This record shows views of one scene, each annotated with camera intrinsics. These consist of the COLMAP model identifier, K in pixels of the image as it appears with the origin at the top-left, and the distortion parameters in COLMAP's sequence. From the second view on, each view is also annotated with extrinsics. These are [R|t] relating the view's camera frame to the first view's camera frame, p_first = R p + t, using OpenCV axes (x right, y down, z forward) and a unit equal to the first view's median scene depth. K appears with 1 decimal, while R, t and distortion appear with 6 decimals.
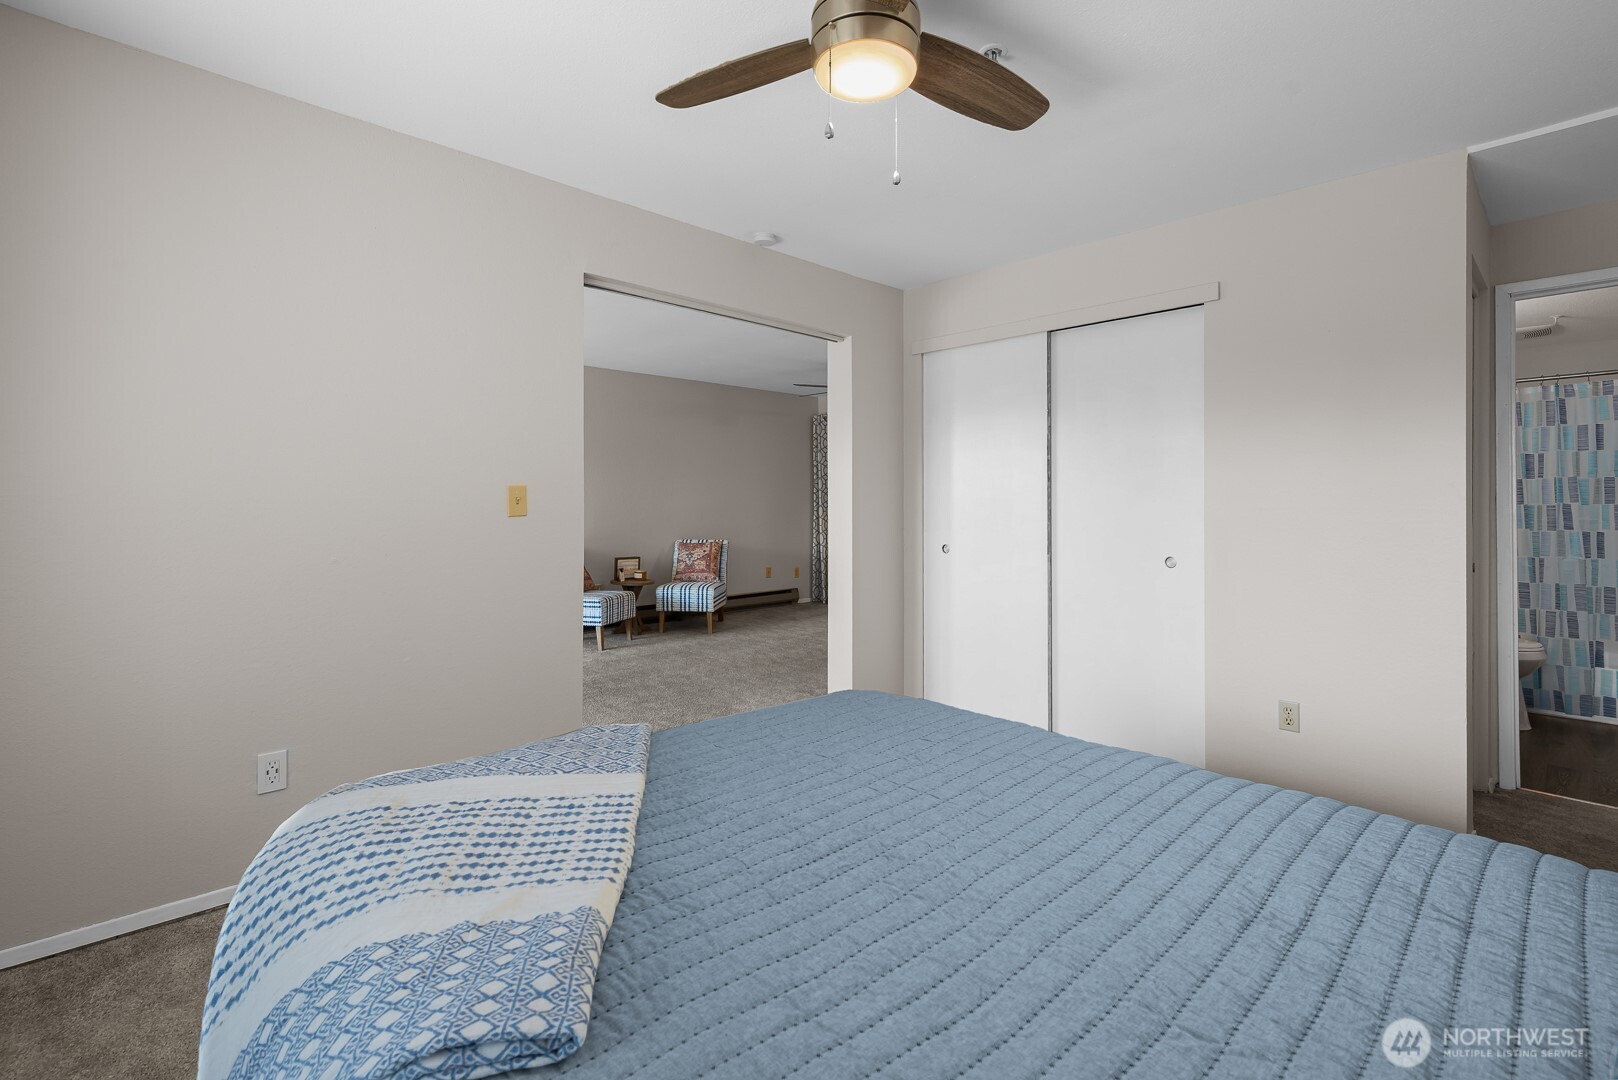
lens RADIAL K [[734.0, 0, 811.2], [0, 734.0, 498.9], [0, 0, 1]] dist [-0.001058, 0.000130]
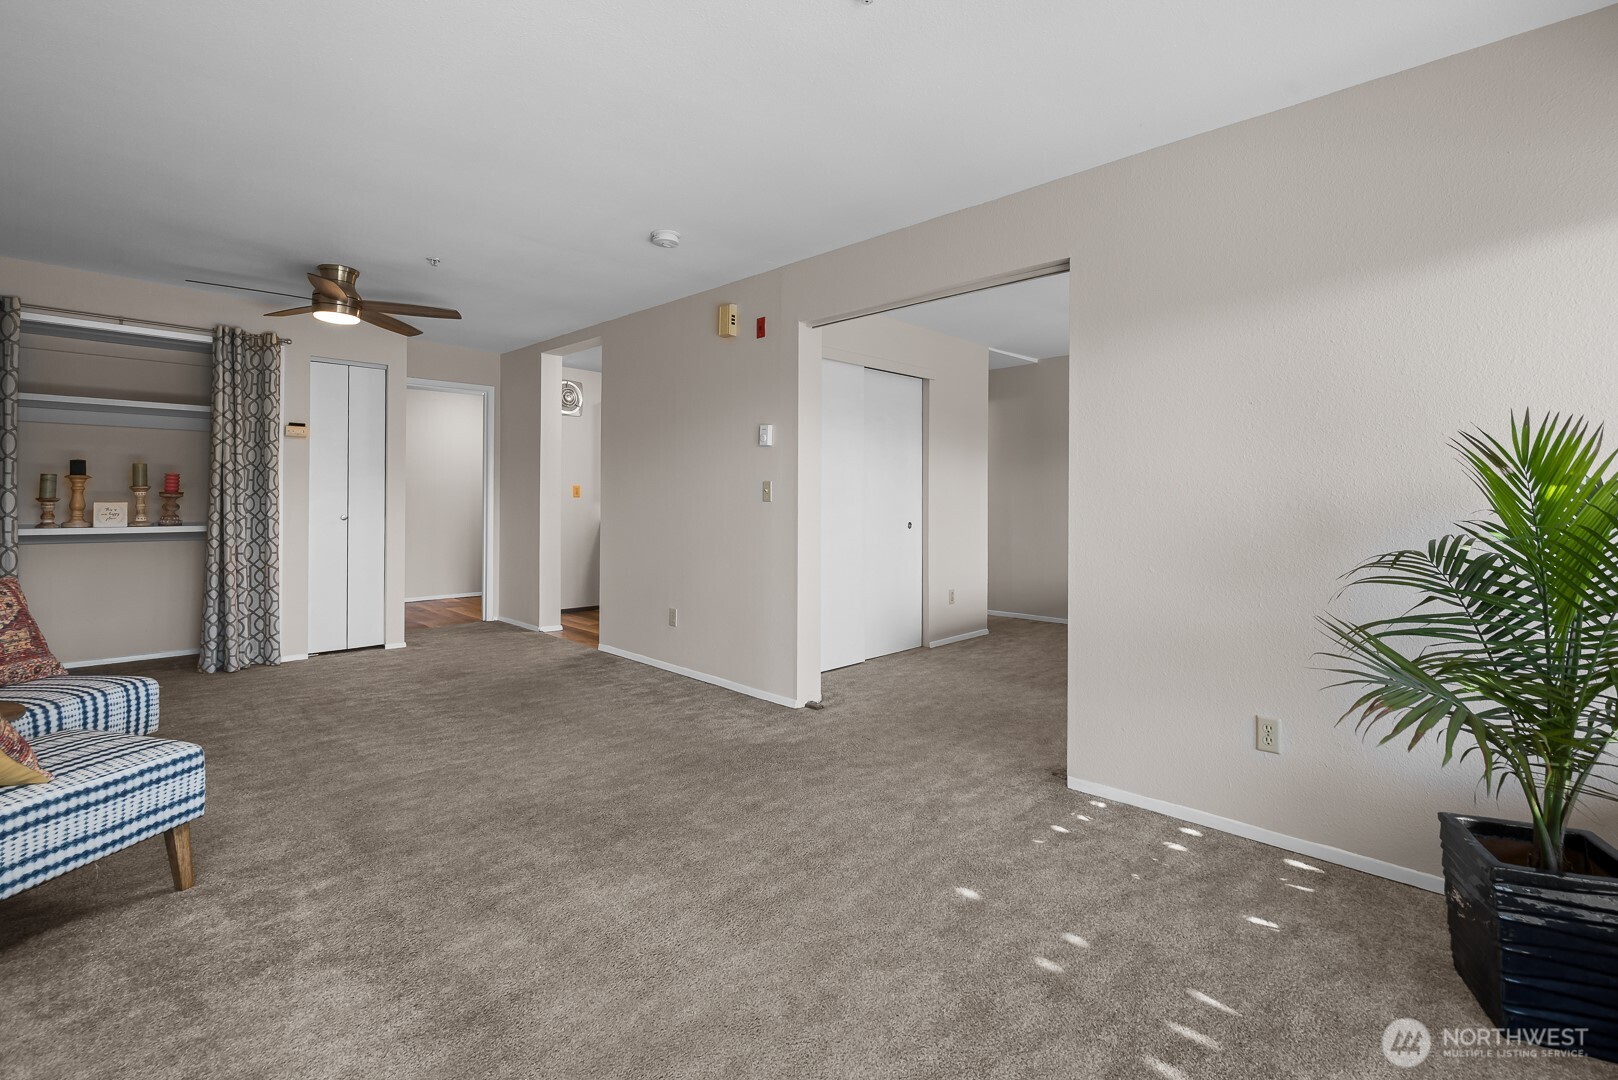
lens RADIAL K [[734.0, 0, 809.7], [0, 734.0, 500.6], [0, 0, 1]] dist [-0.001058, 0.000130]
pose [[-0.031988, -0.007056, 0.999463, -0.575873], [-0.011097, 0.999916, 0.006704, 0.009410], [-0.999427, -0.010877, -0.032063, 0.621957]]
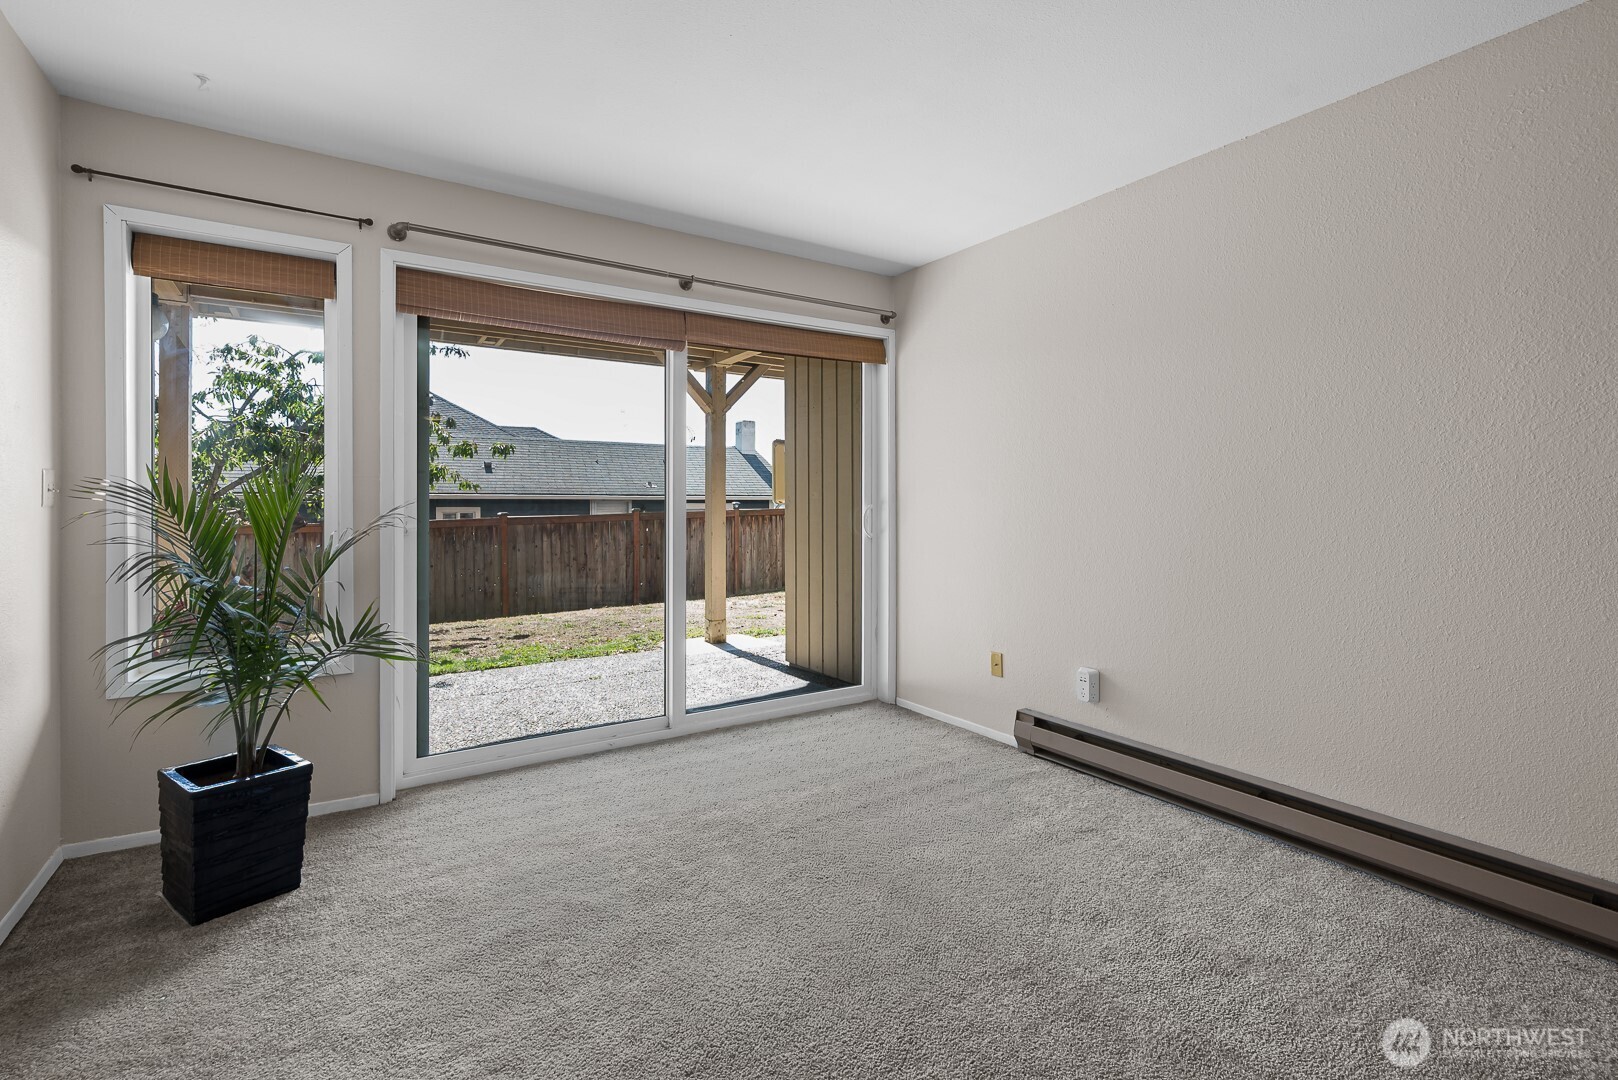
lens RADIAL K [[734.0, 0, 813.0], [0, 734.0, 502.0], [0, 0, 1]] dist [-0.001058, 0.000130]
pose [[-0.171033, -0.002594, -0.985262, -0.073634], [0.004366, 0.999985, -0.003391, 0.009147], [0.985256, -0.004882, -0.171019, 0.674671]]
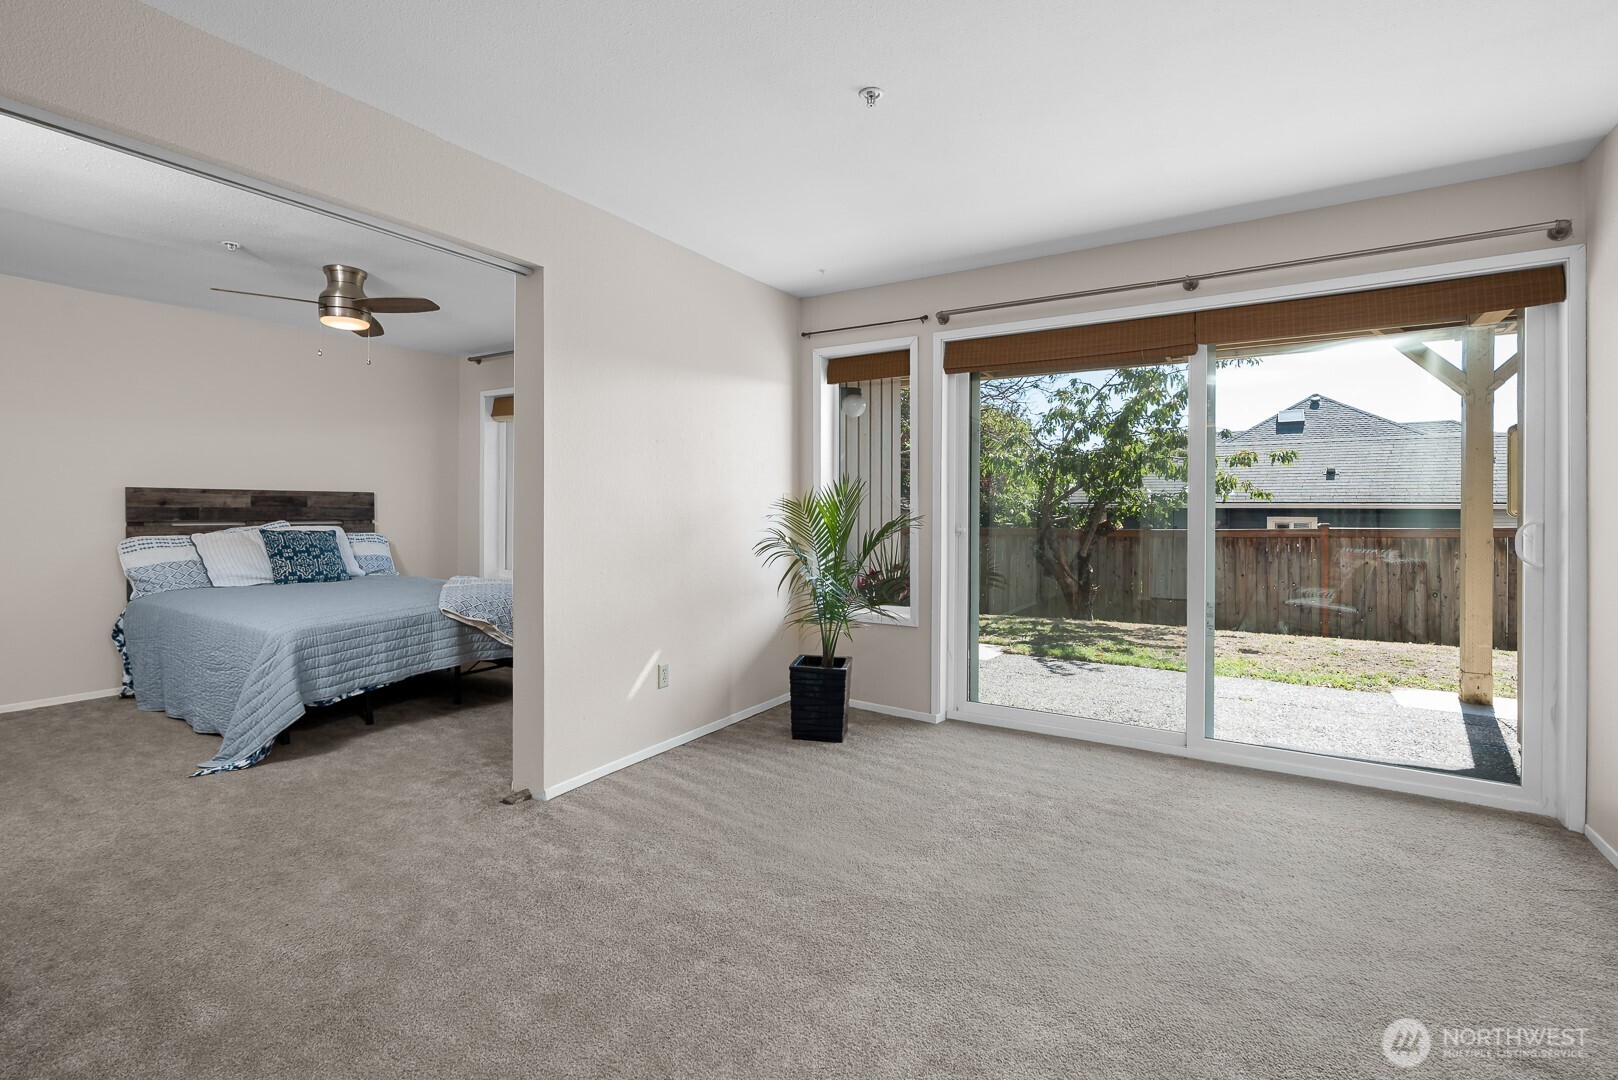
lens RADIAL K [[734.0, 0, 817.8], [0, 734.0, 512.8], [0, 0, 1]] dist [-0.001058, 0.000130]
pose [[-0.964315, -0.005628, -0.264697, -0.194460], [-0.005751, 0.999983, -0.000308, 0.008920], [0.264694, 0.001225, -0.964332, 0.909693]]
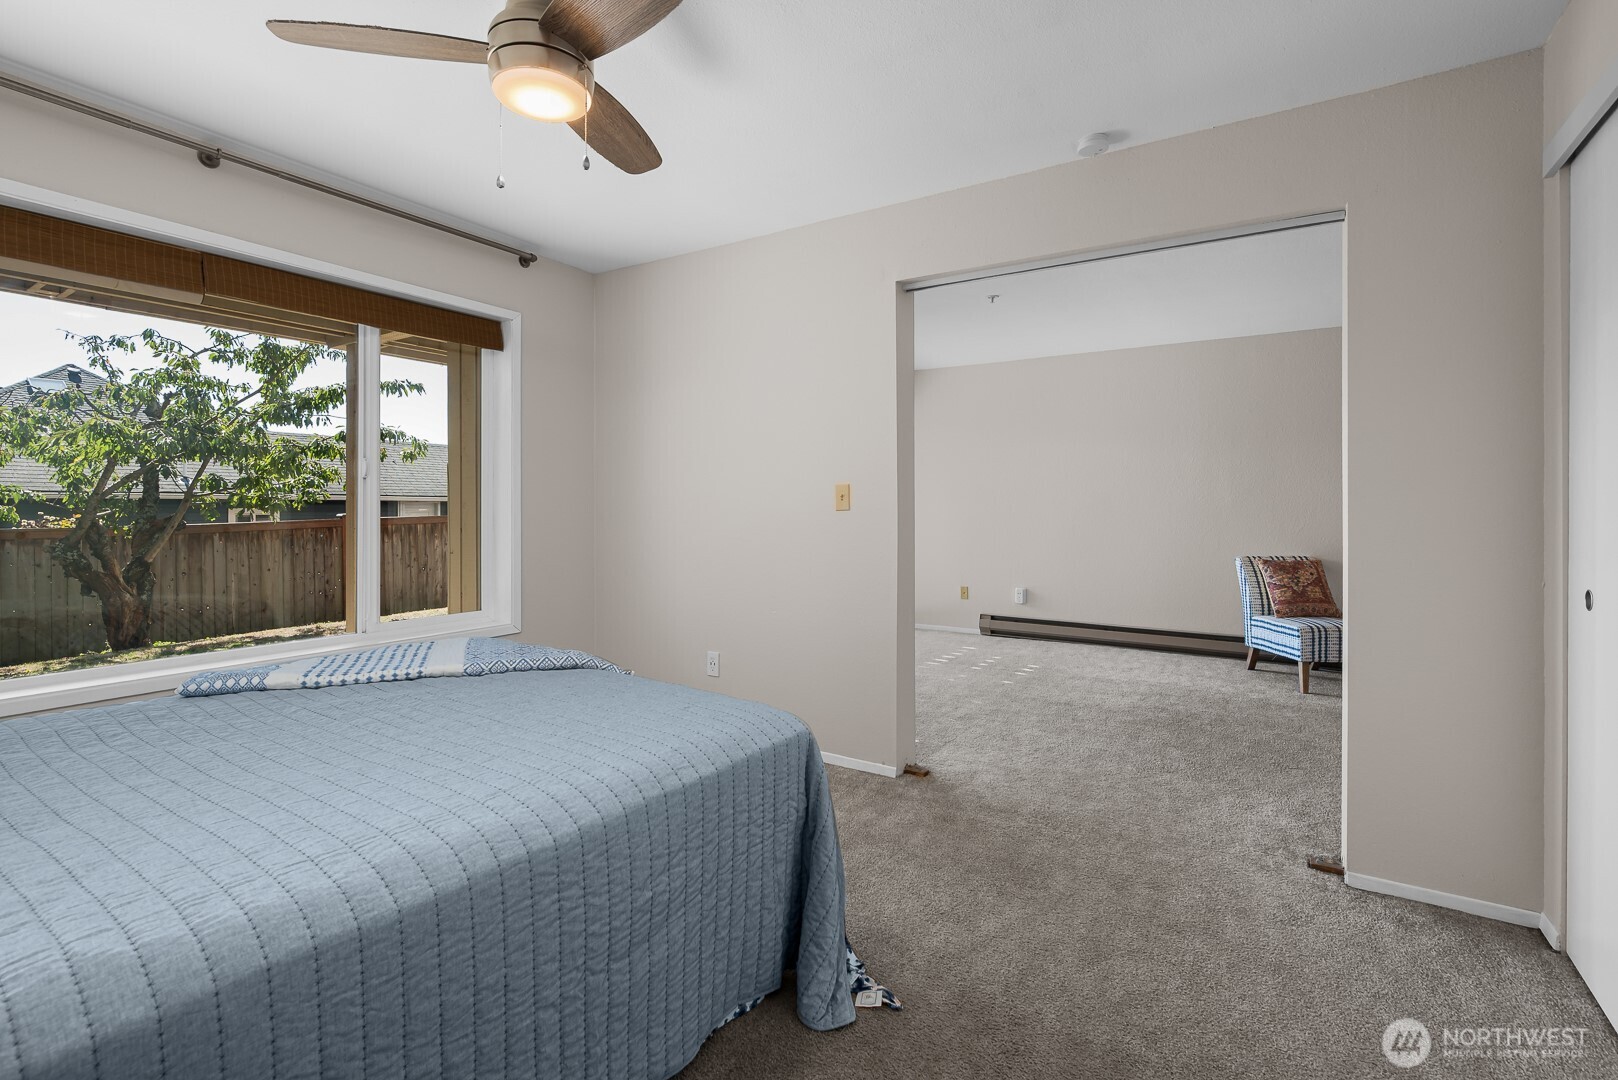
lens RADIAL K [[734.0, 0, 813.3], [0, 734.0, 508.9], [0, 0, 1]] dist [-0.001058, 0.000130]
pose [[0.245362, 0.004406, -0.969421, 0.298087], [0.001201, 0.999988, 0.004849, 0.006249], [0.969431, -0.002354, 0.245354, 0.270258]]
